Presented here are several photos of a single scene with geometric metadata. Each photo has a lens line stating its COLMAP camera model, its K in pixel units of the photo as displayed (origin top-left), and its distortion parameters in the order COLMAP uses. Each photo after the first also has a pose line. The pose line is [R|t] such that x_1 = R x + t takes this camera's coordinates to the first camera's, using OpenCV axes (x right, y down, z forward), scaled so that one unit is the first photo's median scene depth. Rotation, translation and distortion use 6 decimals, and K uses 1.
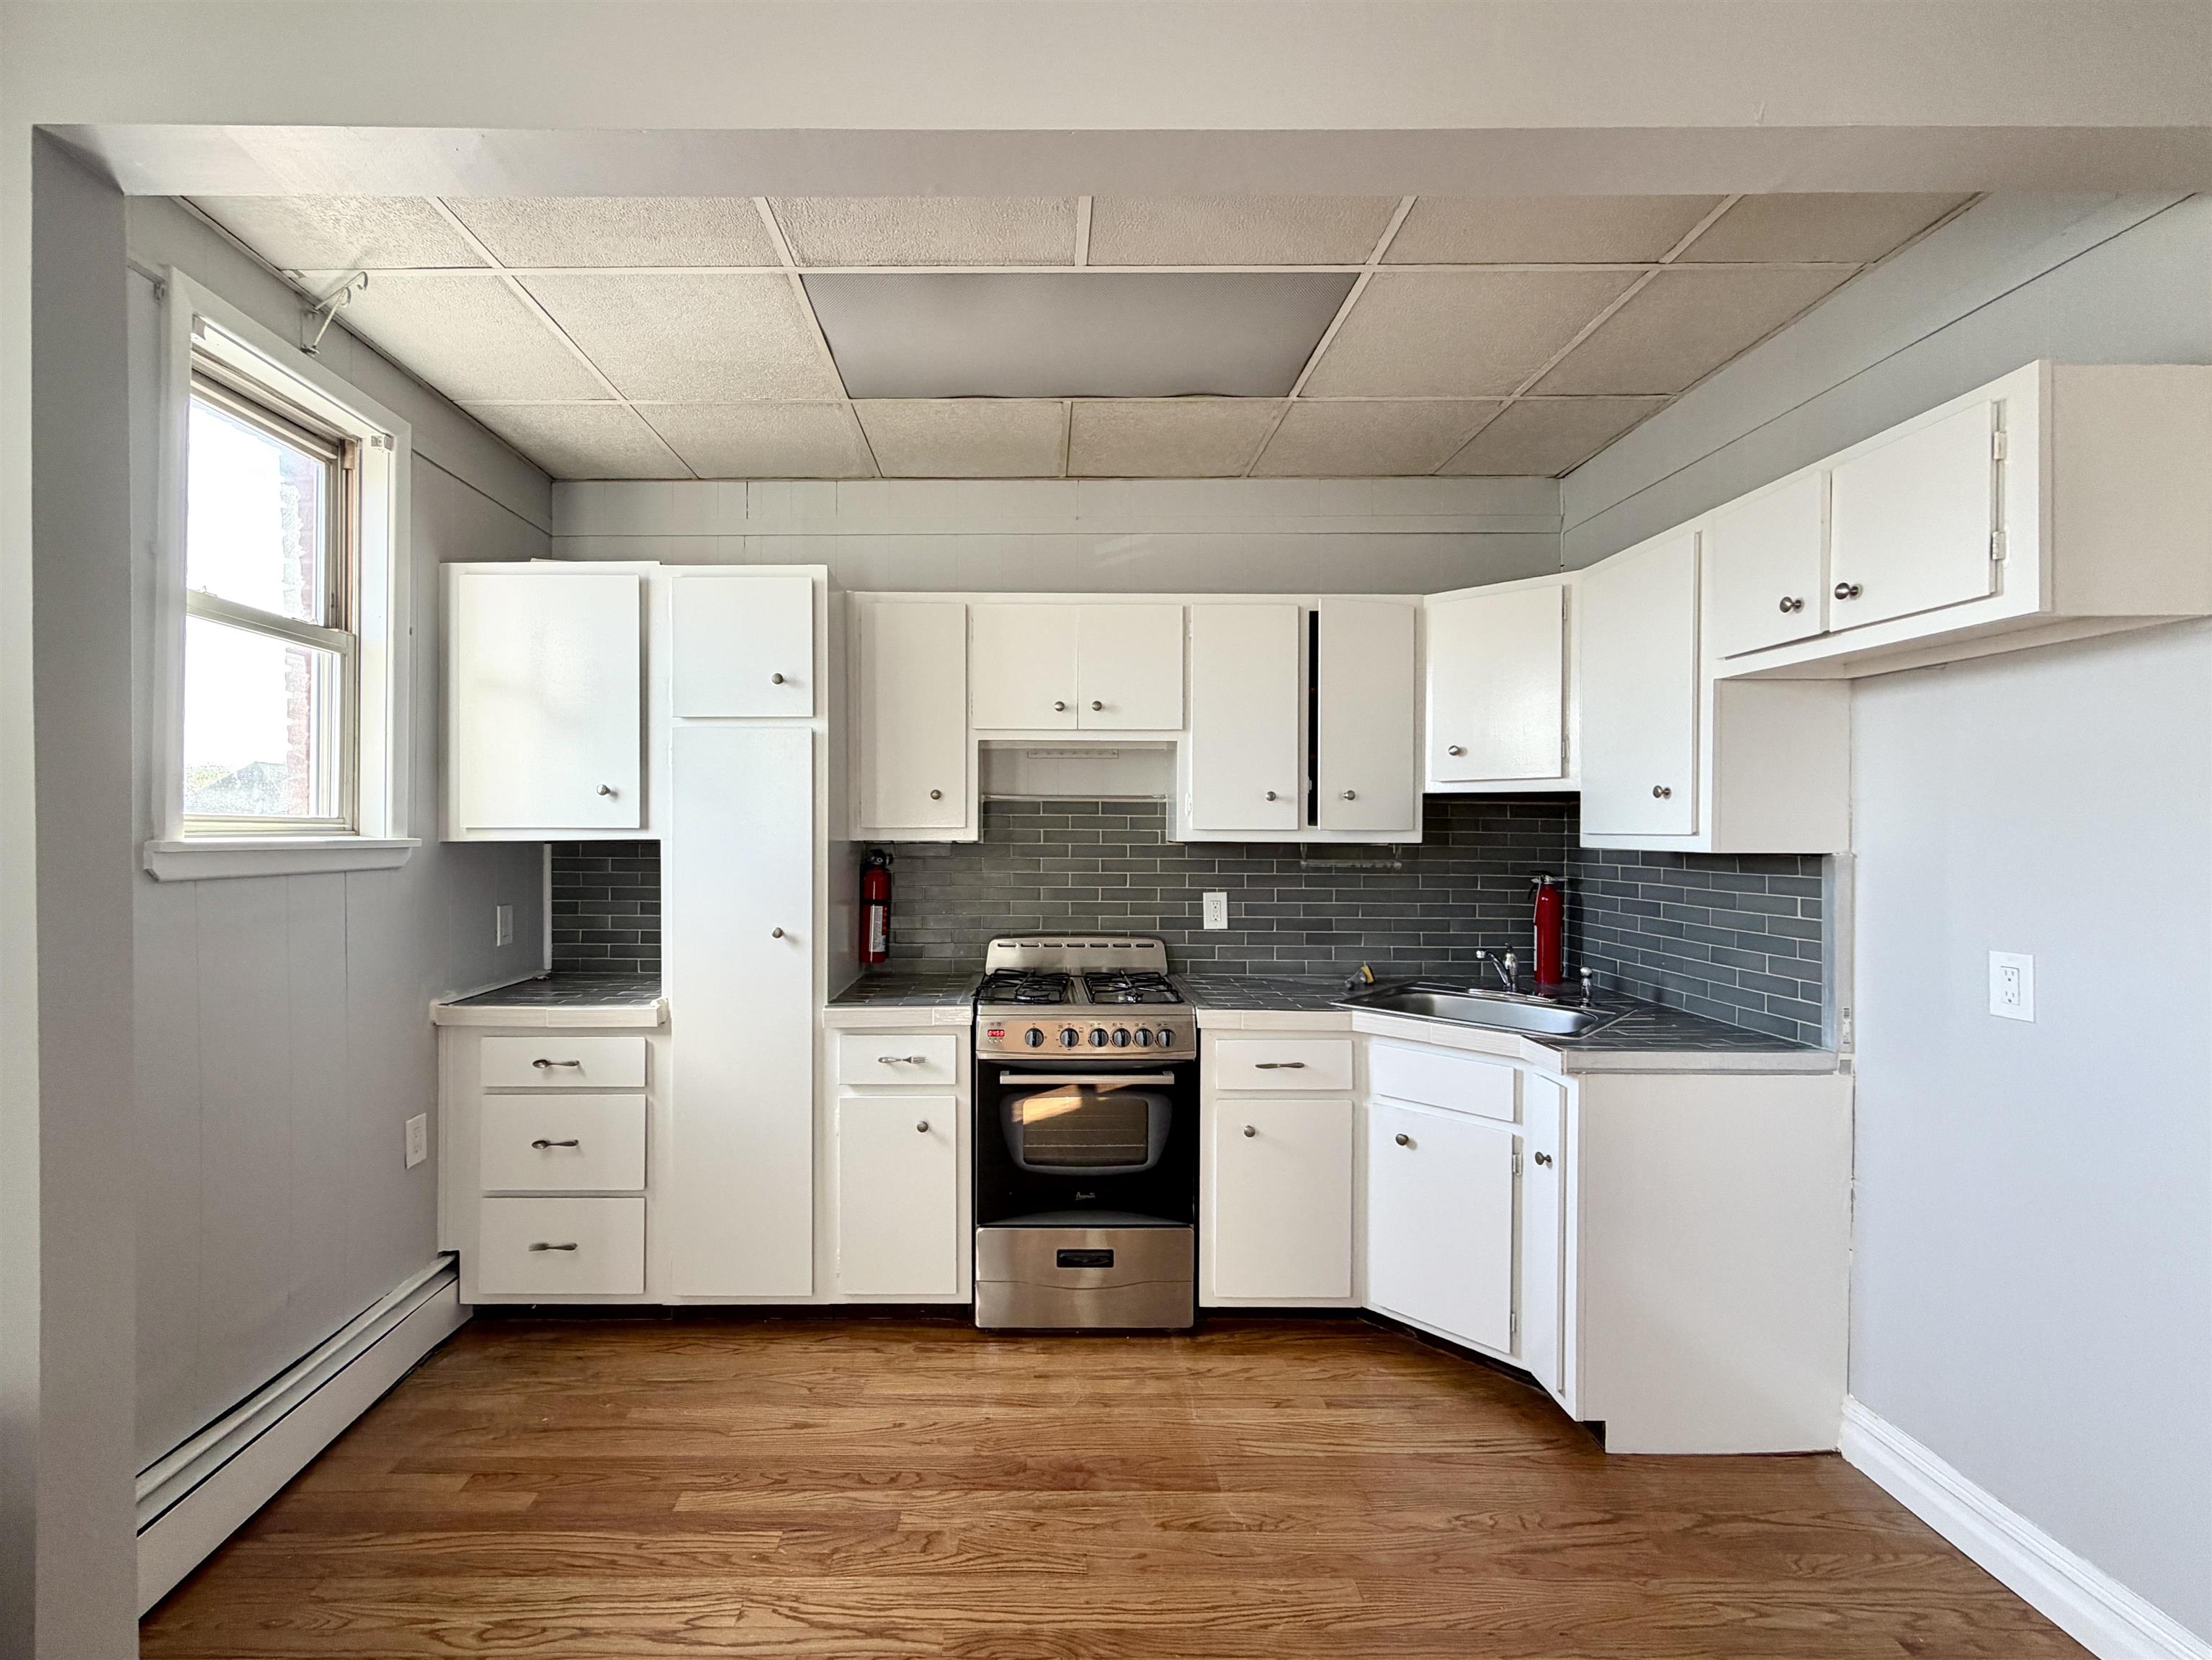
lens RADIAL K [[949.3, 0, 1035.1], [0, 949.3, 830.9], [0, 0, 1]] dist [-0.002032, -0.000187]
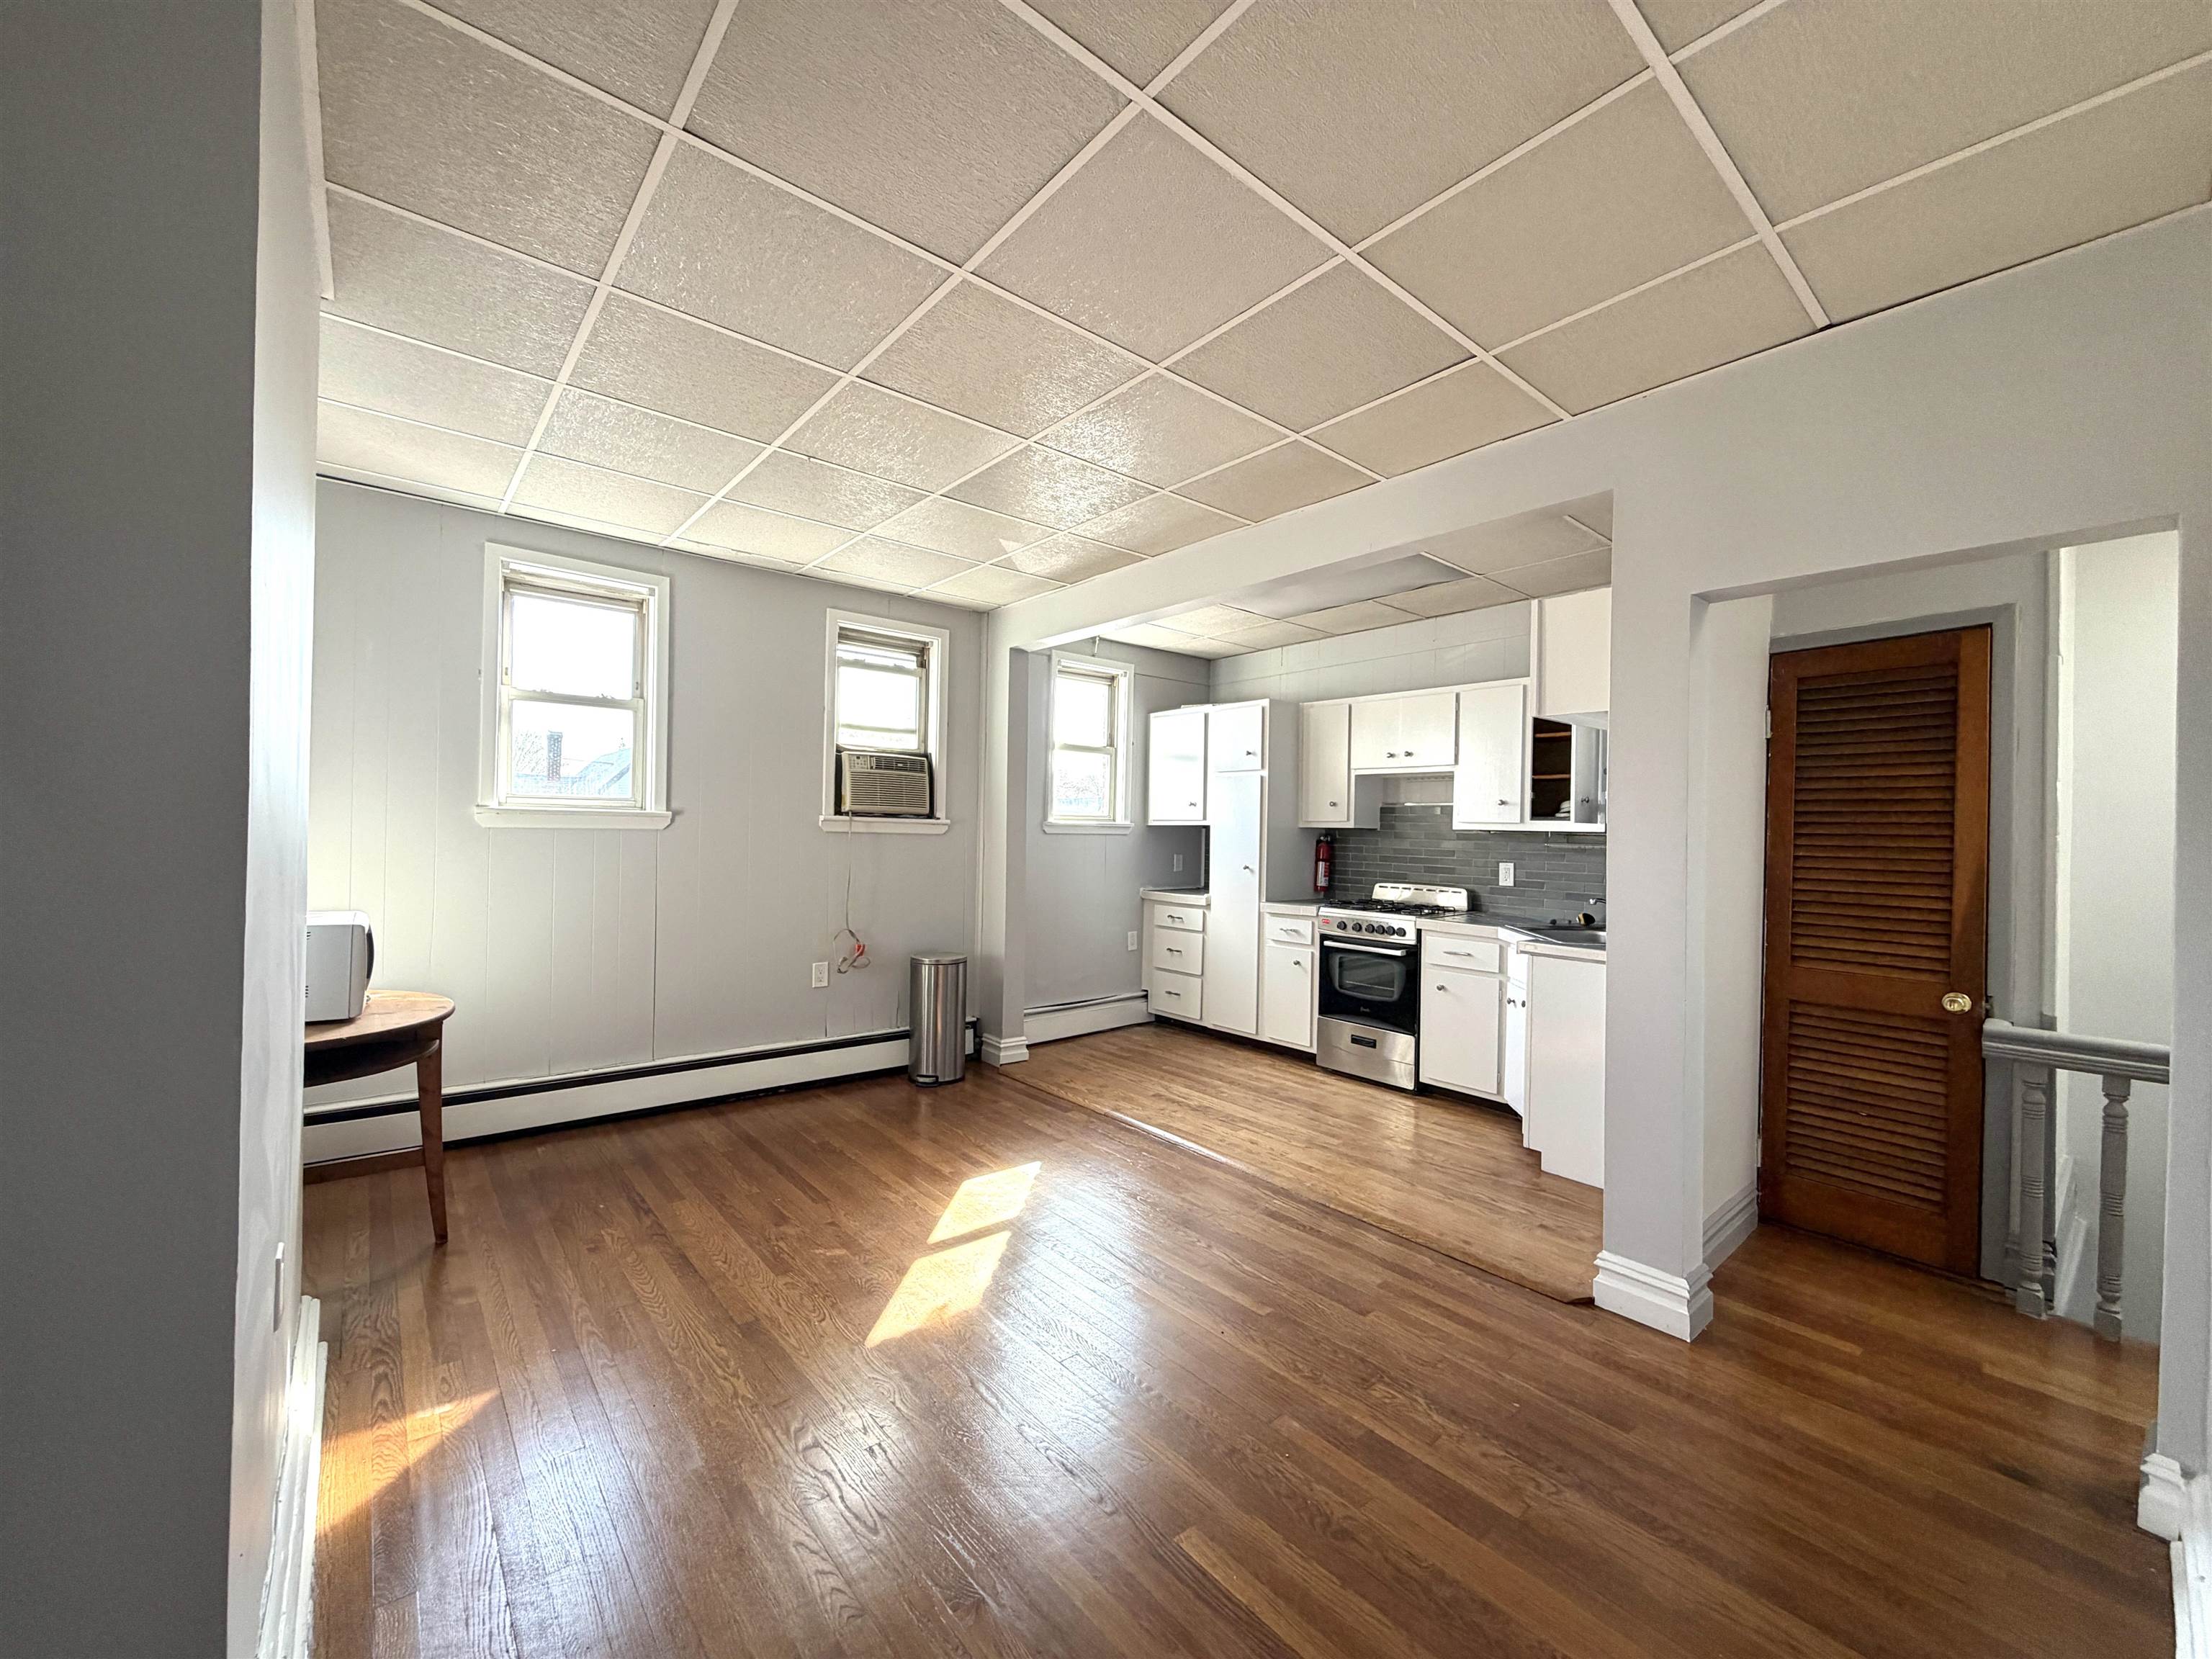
lens RADIAL K [[882.2, 0, 1102.9], [0, 882.2, 830.1], [0, 0, 1]] dist [-0.001486, -0.000246]
pose [[0.635551, 0.010182, -0.771992, 1.104903], [-0.016003, 0.999872, 0.000013, 0.025358], [0.771893, 0.012345, 0.635633, -0.569549]]
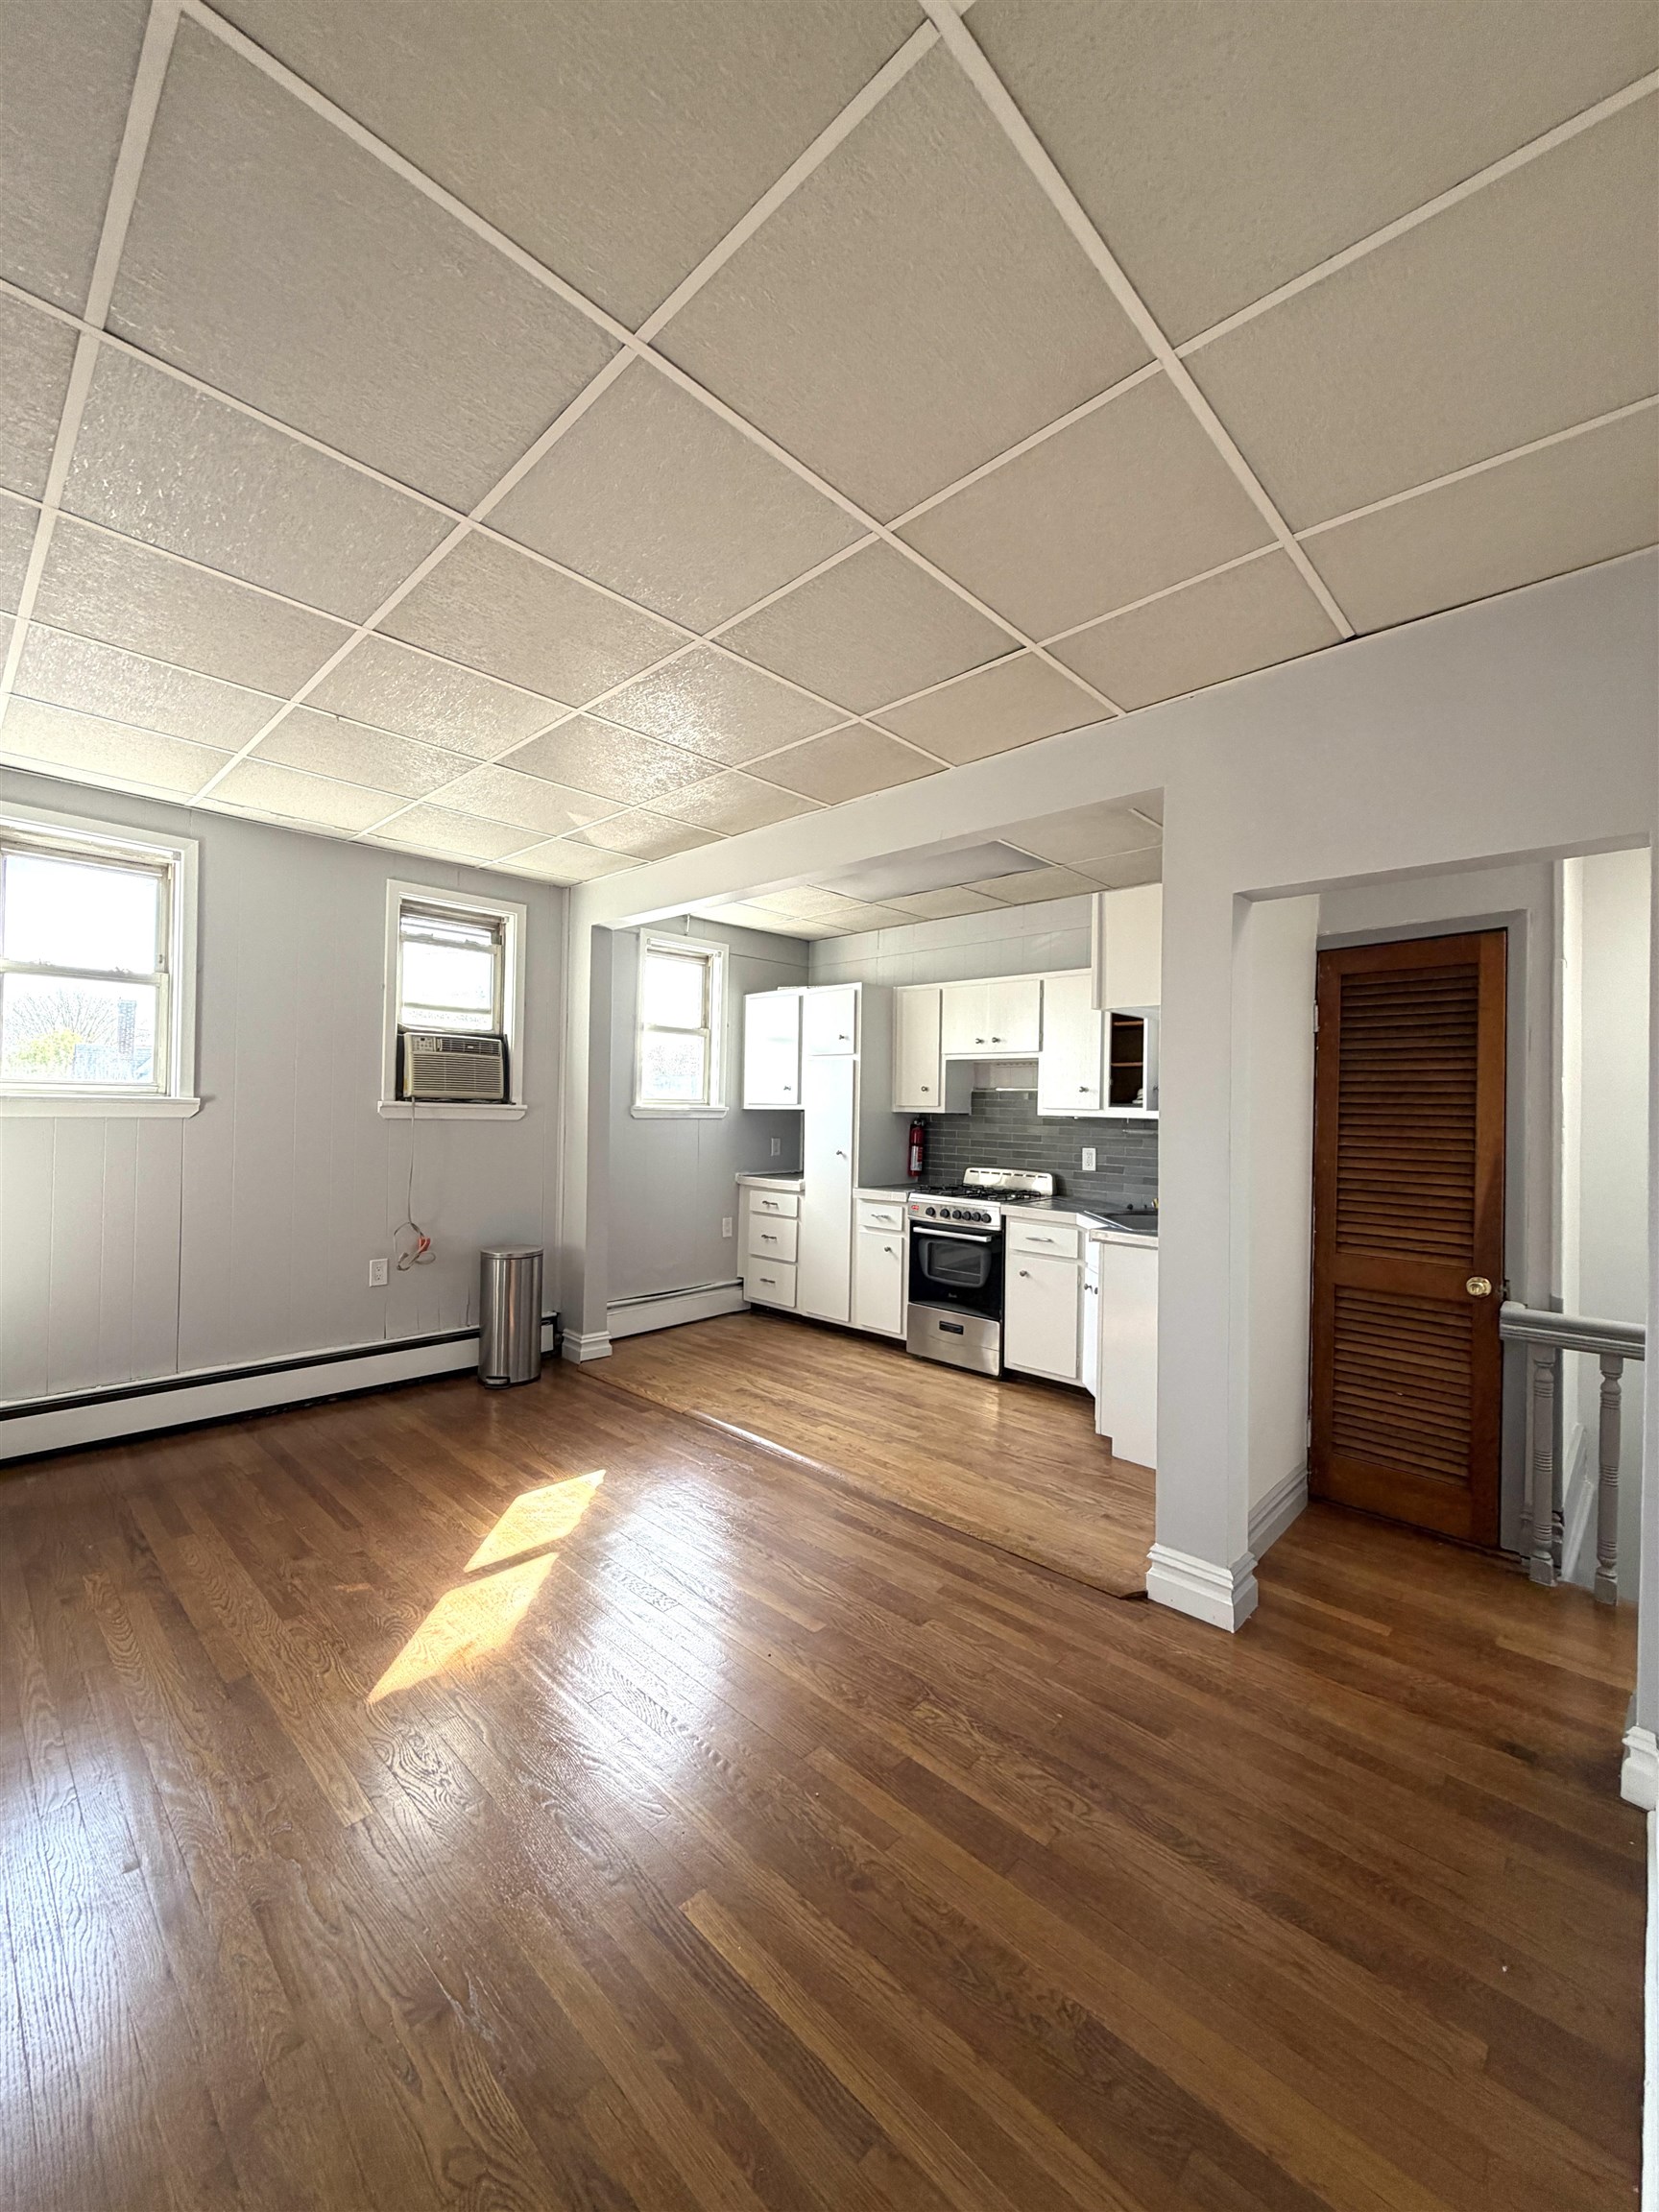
lens RADIAL K [[882.2, 0, 827.8], [0, 882.2, 1099.9], [0, 0, 1]] dist [-0.001486, -0.000246]
pose [[0.717413, 0.005425, -0.696627, 1.126226], [-0.016396, 0.999824, -0.009098, 0.004493], [0.696455, 0.017949, 0.717376, -0.480669]]
